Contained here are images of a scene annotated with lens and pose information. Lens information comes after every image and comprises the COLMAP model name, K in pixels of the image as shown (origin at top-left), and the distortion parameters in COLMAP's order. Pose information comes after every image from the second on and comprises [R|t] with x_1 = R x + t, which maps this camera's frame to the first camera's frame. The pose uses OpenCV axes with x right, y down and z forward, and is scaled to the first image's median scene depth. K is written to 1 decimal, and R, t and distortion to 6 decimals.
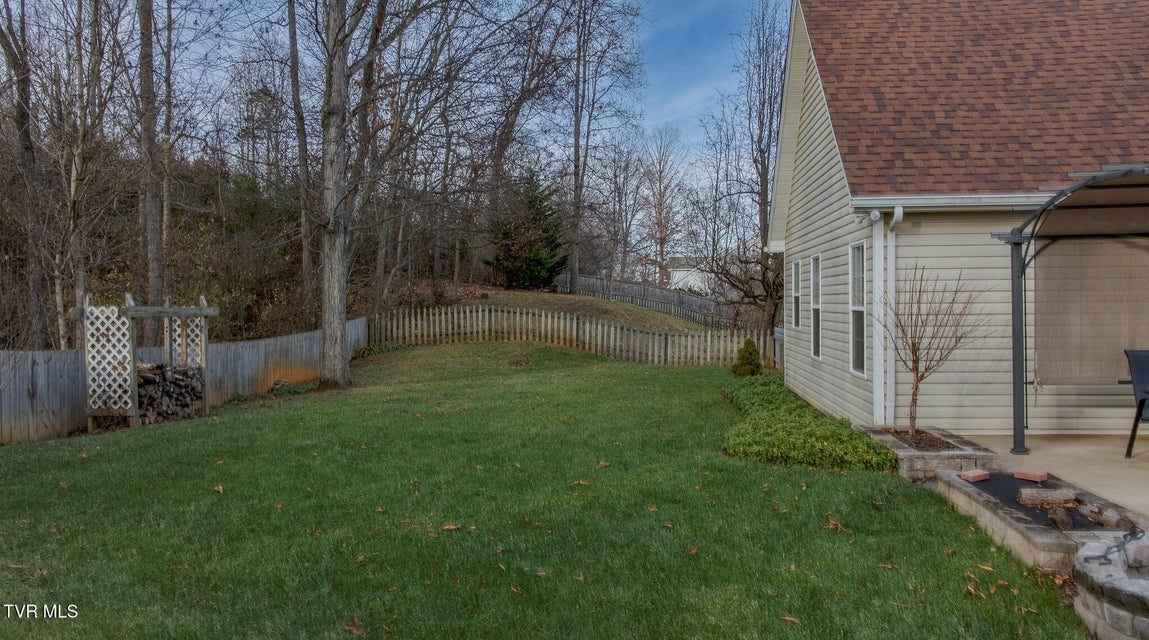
lens RADIAL K [[851.0, 0, 574.5], [0, 851.0, 320.0], [0, 0, 1]] dist [-0.090867, 0.126890]
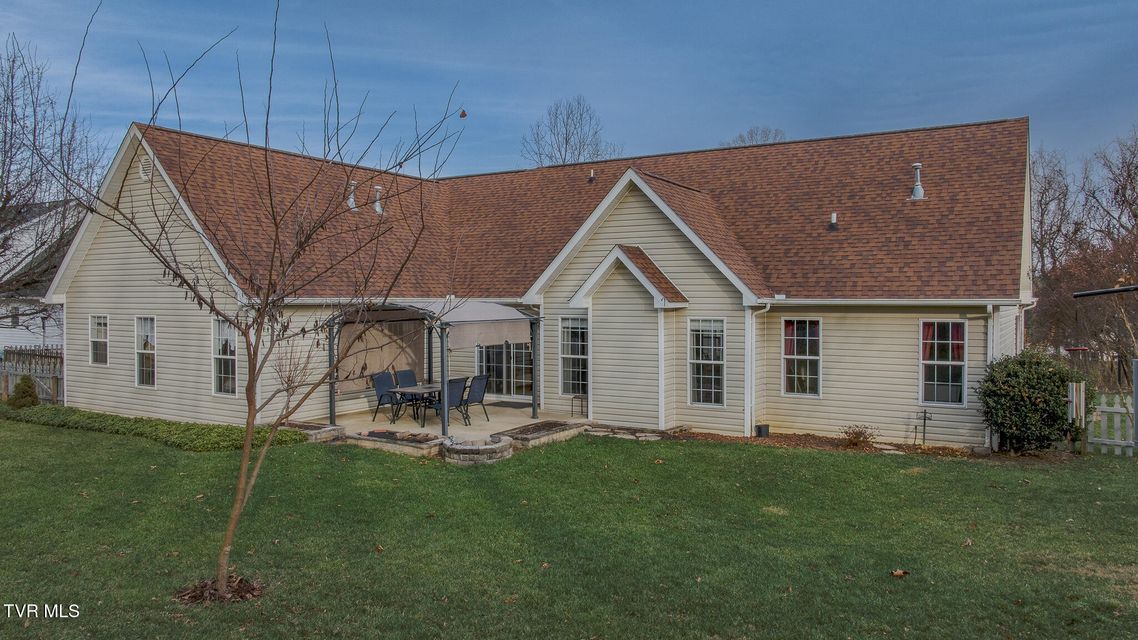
lens RADIAL K [[796.6, 0, 602.0], [0, 796.6, 314.0], [0, 0, 1]] dist [-0.028653, 0.002843]
pose [[0.405092, -0.006567, 0.914253, -0.841570], [0.012242, 0.999924, 0.001758, -0.097045], [-0.914194, 0.010480, 0.405141, -0.347652]]
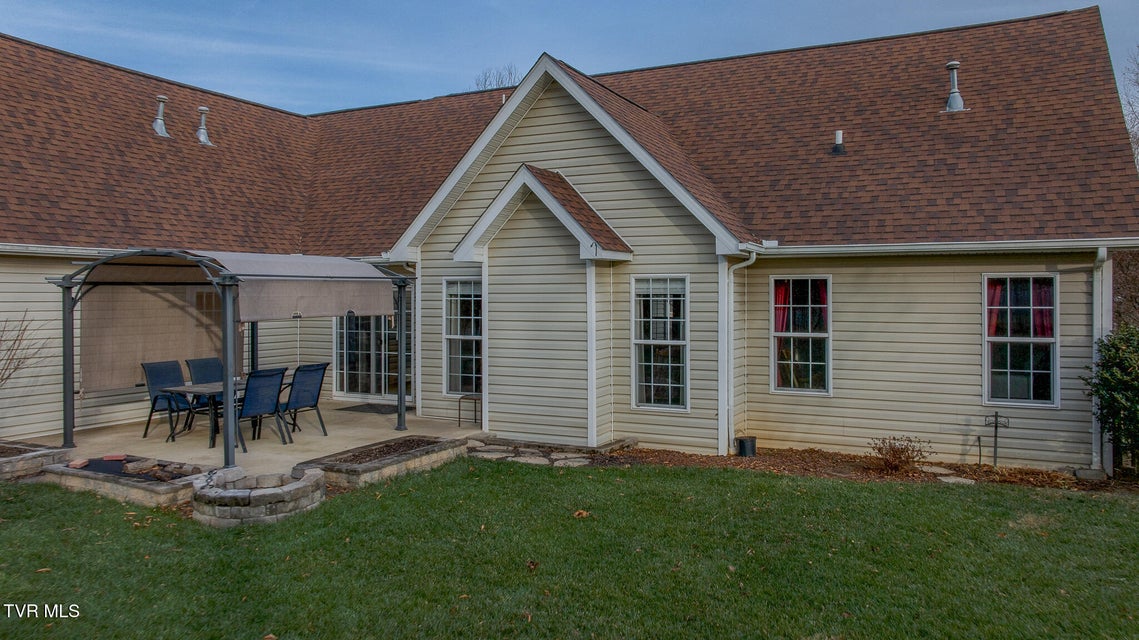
lens RADIAL K [[797.3, 0, 602.6], [0, 797.3, 314.0], [0, 0, 1]] dist [-0.028653, 0.002843]
pose [[0.335904, -0.010483, 0.941838, -0.292634], [0.014056, 0.999883, 0.006115, -0.037887], [-0.941791, 0.011185, 0.336012, -0.167000]]
